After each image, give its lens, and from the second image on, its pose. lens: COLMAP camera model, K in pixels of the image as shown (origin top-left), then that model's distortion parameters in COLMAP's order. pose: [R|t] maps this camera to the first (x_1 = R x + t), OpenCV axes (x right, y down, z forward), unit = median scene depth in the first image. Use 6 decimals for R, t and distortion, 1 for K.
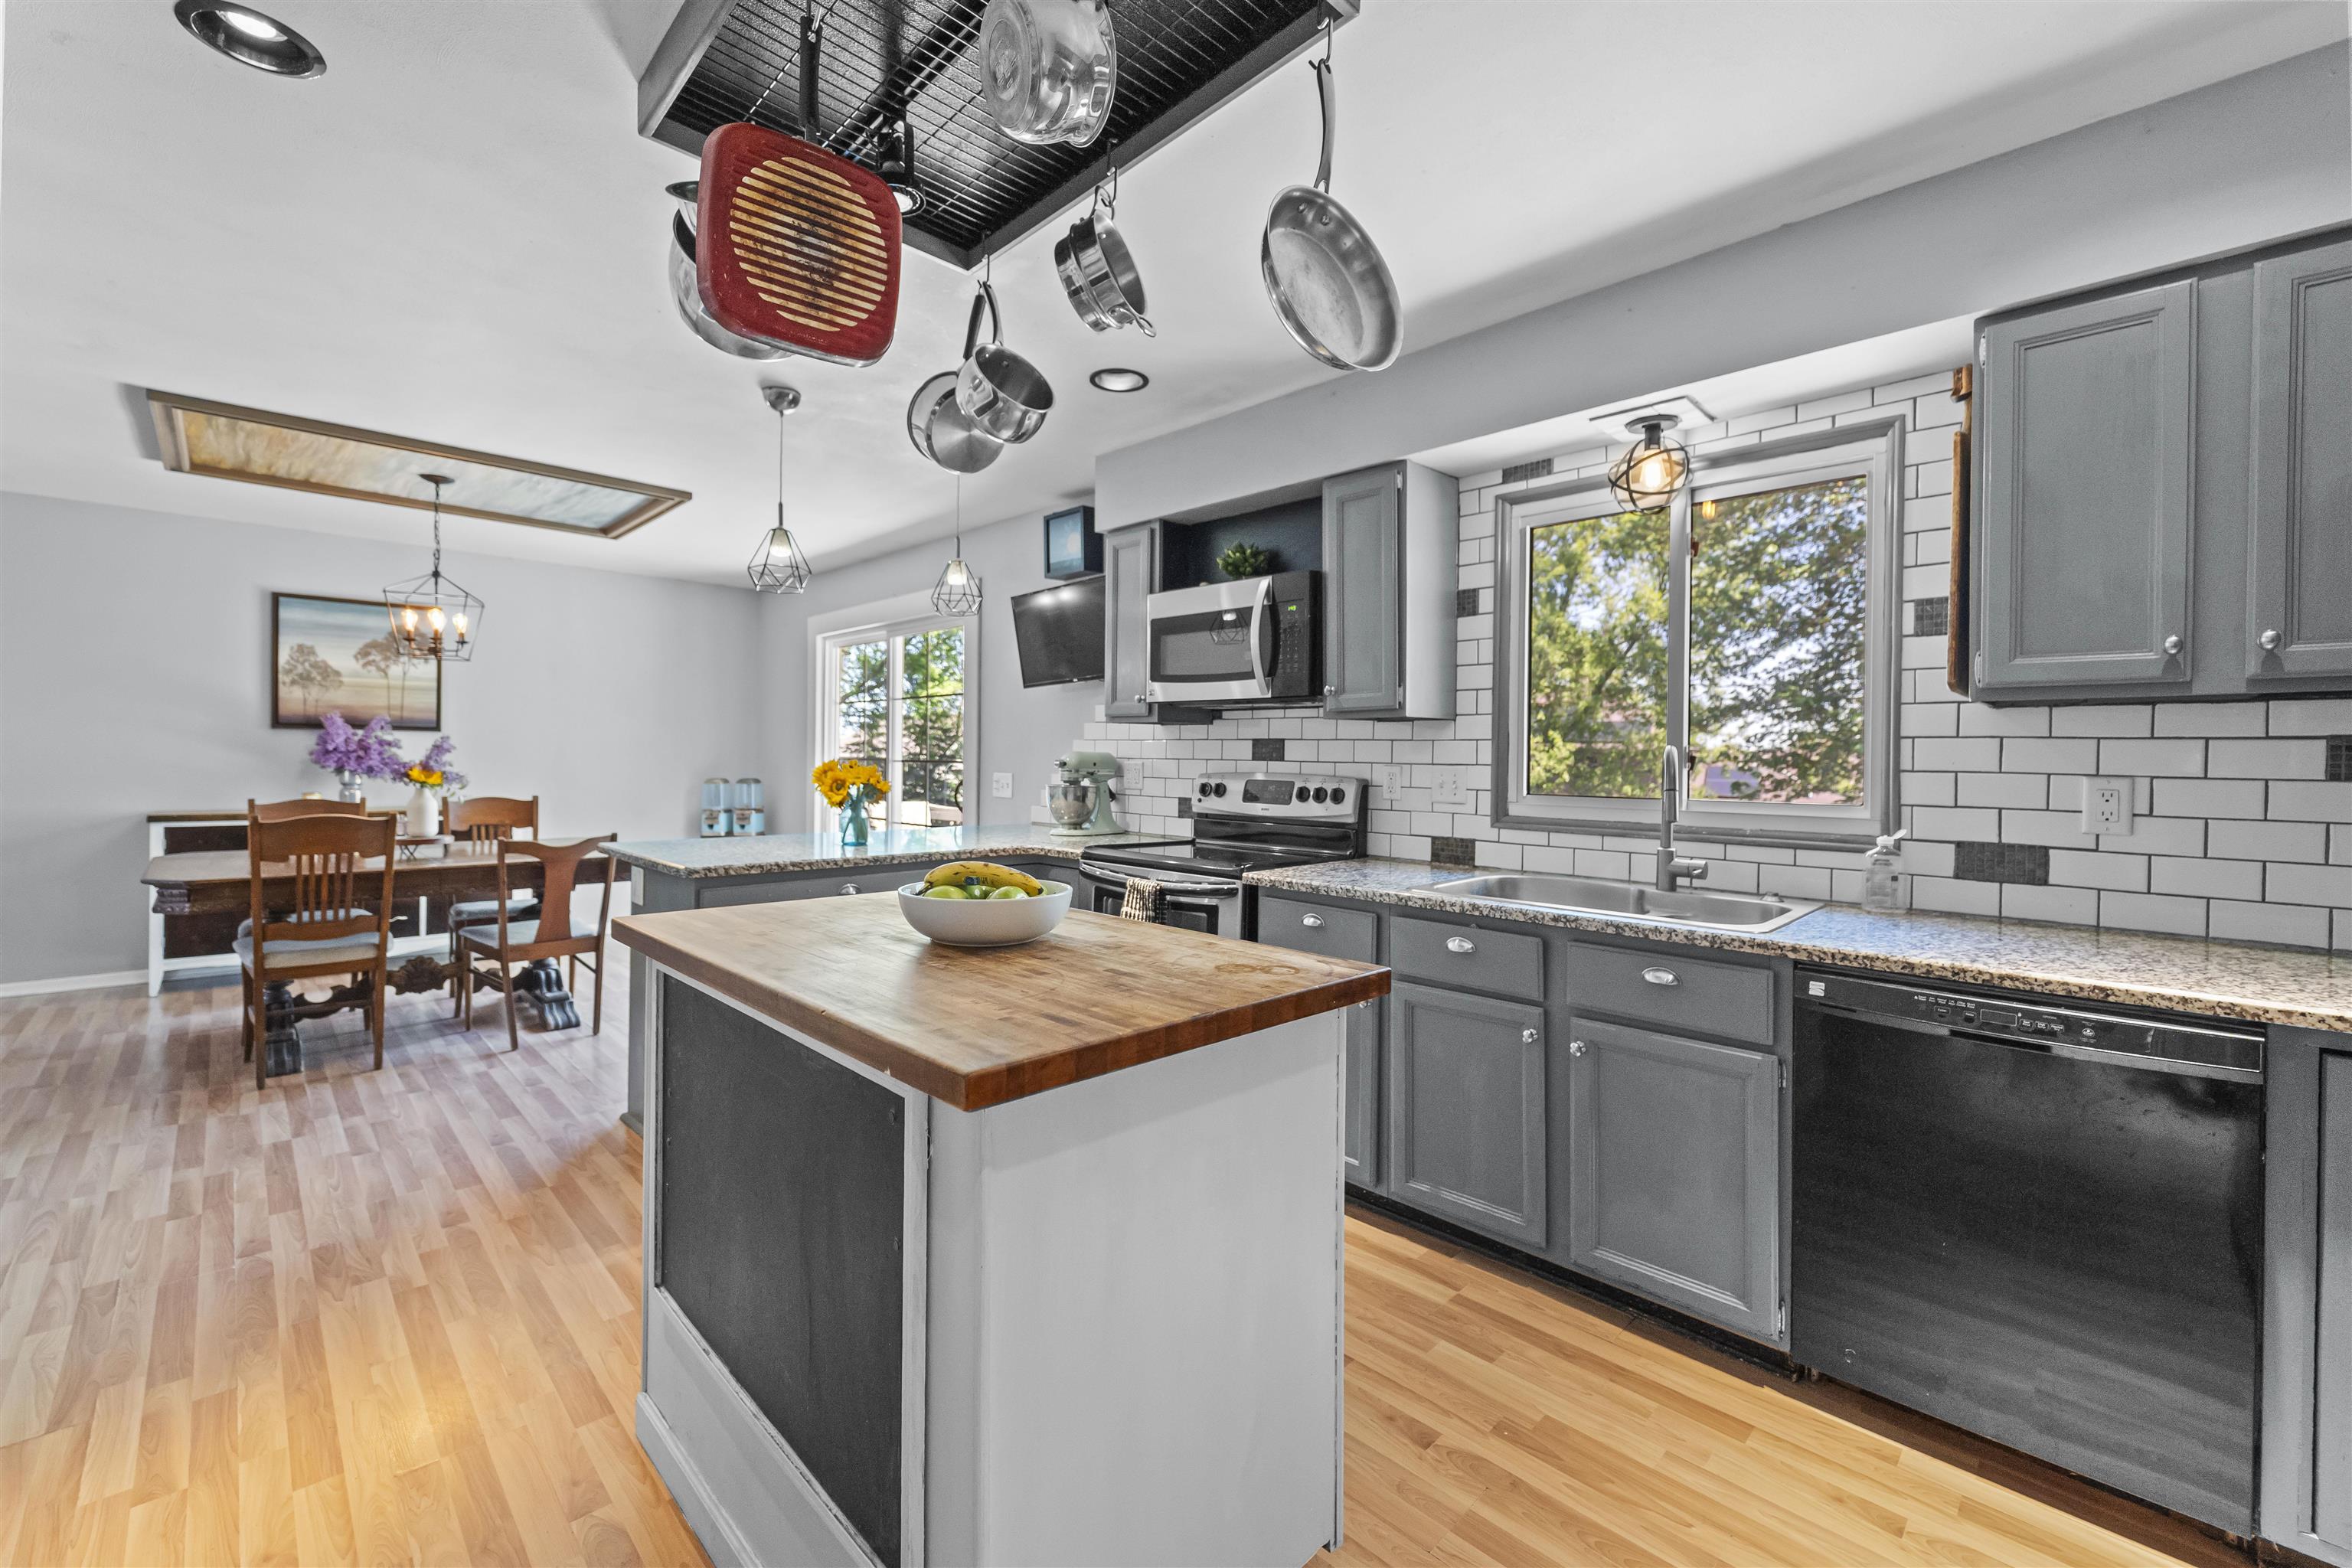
lens RADIAL K [[1001.7, 0, 1175.4], [0, 1001.7, 761.3], [0, 0, 1]] dist [0.000650, -0.001335]
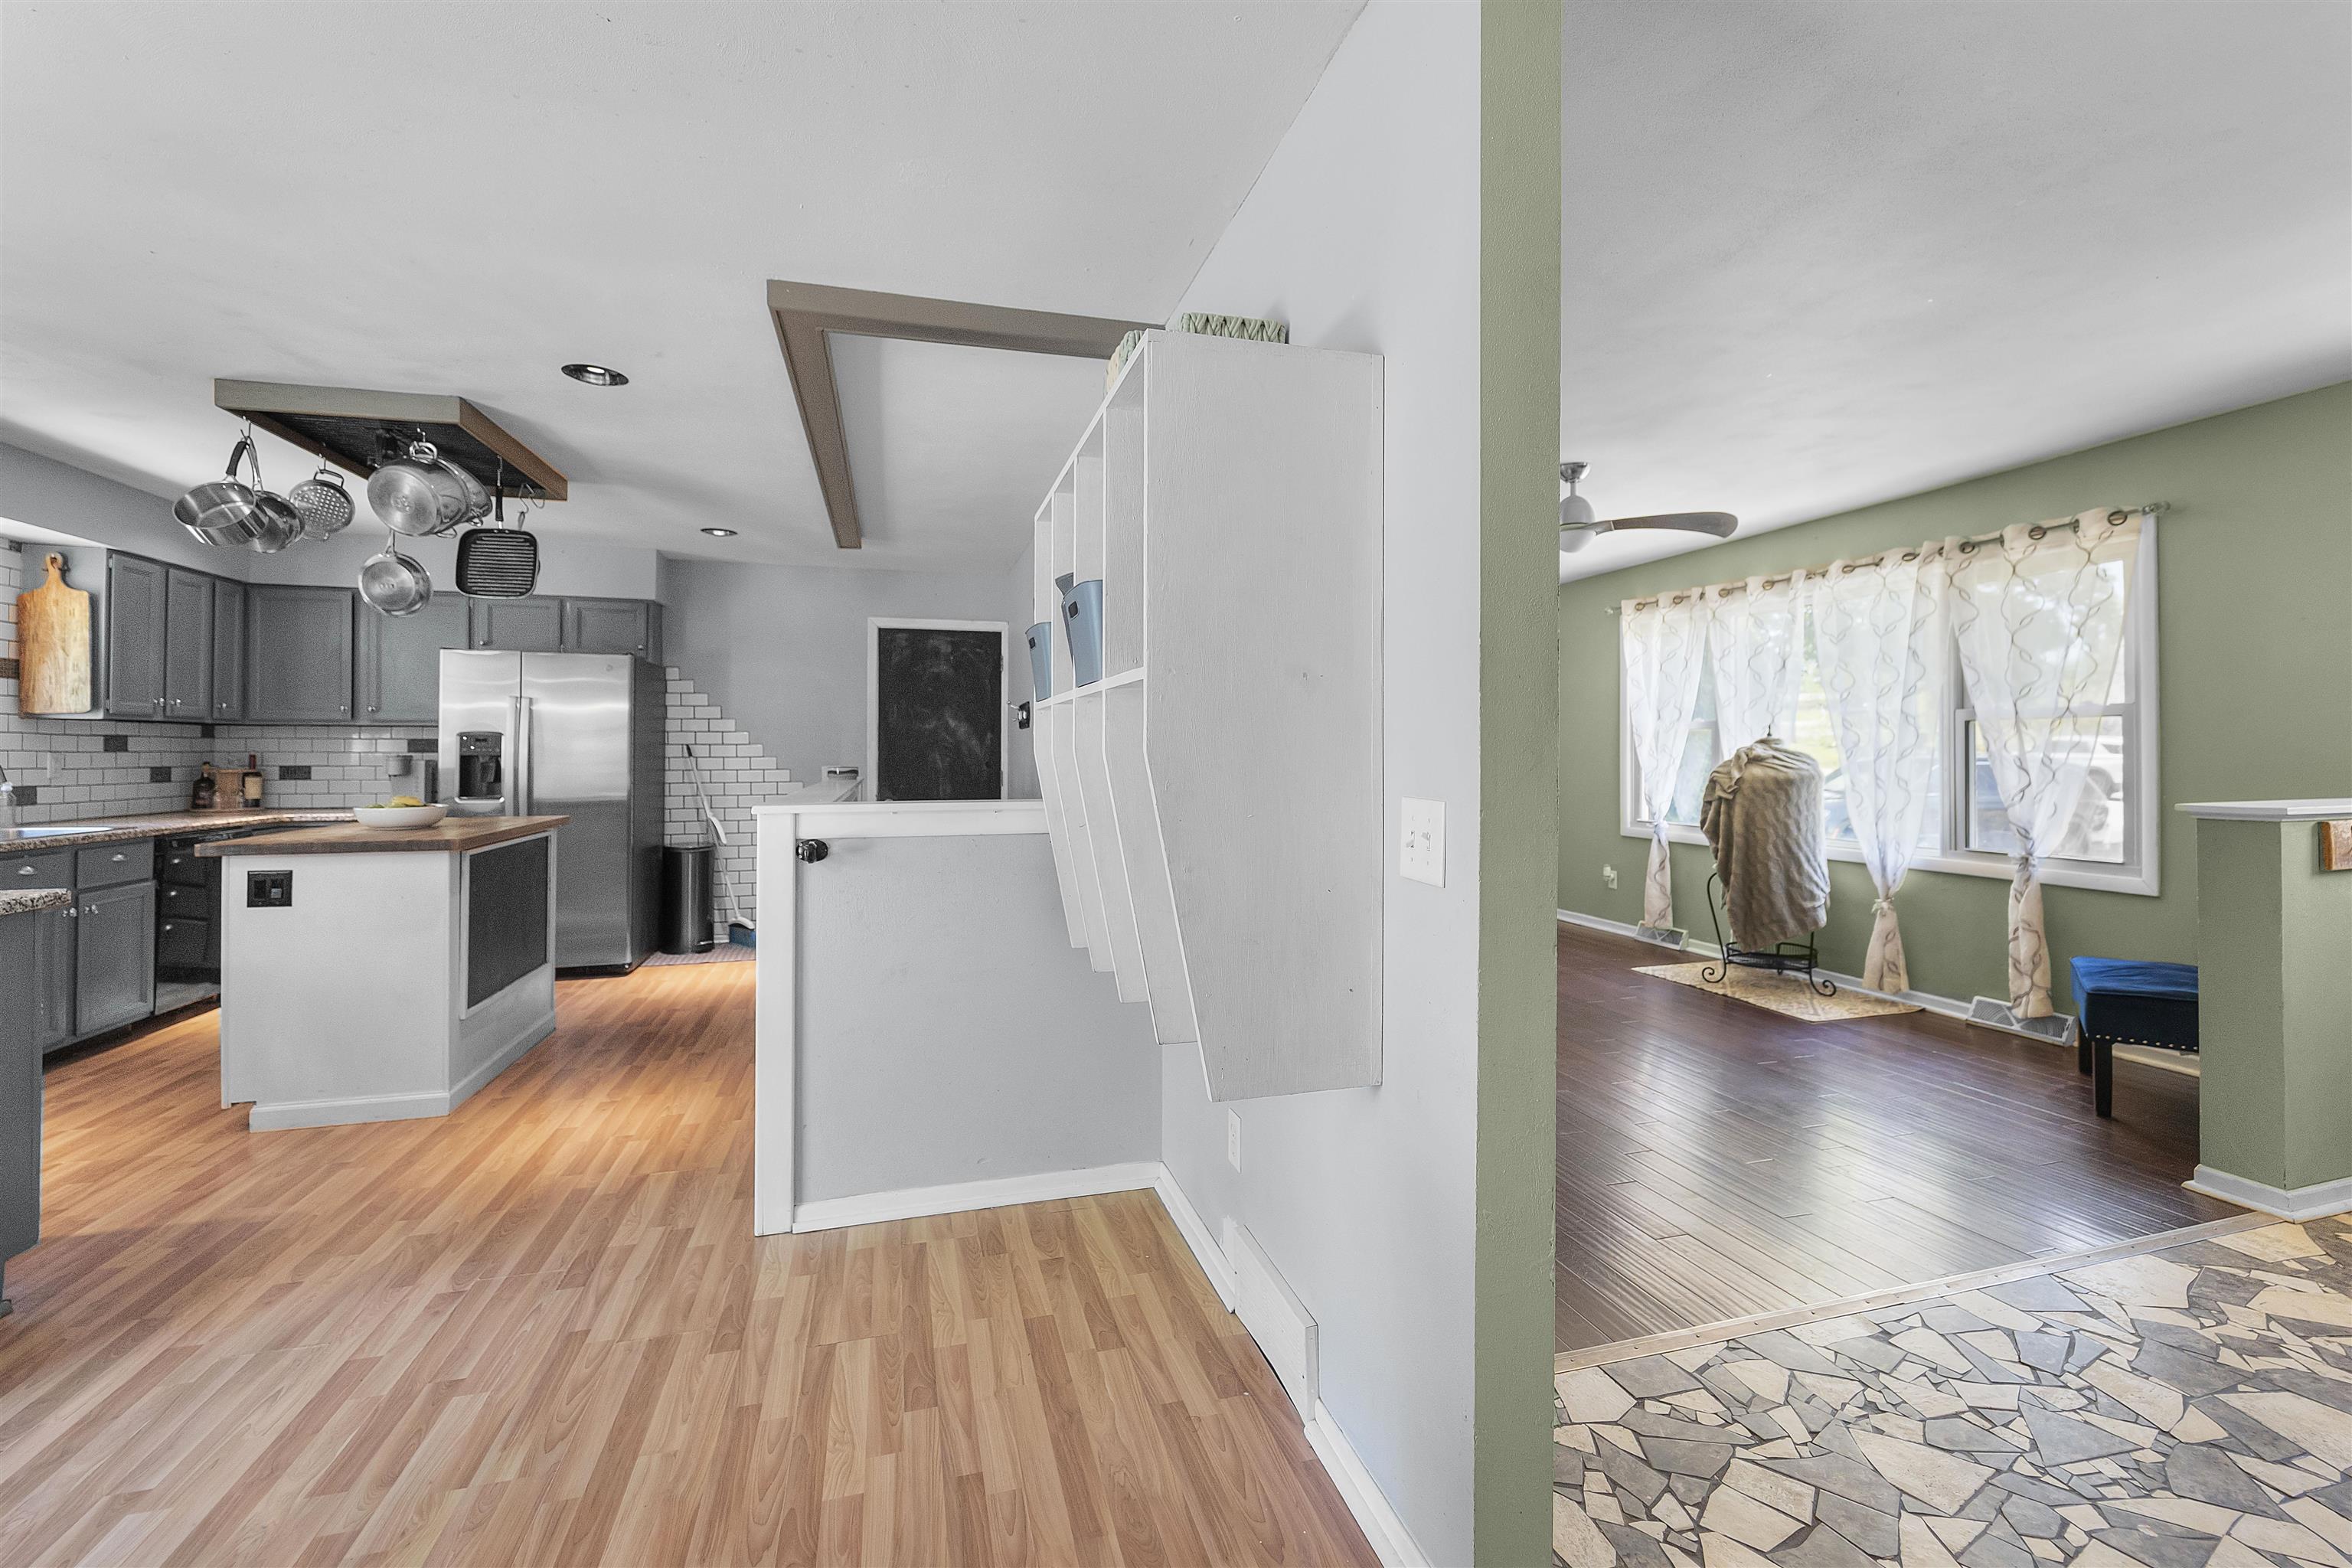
lens RADIAL K [[1001.7, 0, 1165.2], [0, 1001.7, 749.8], [0, 0, 1]] dist [0.000650, -0.001335]
pose [[-0.880195, -0.008876, 0.474529, -1.957151], [-0.004209, 0.999932, 0.010897, -0.035696], [-0.474593, 0.007594, -0.880173, 1.506509]]
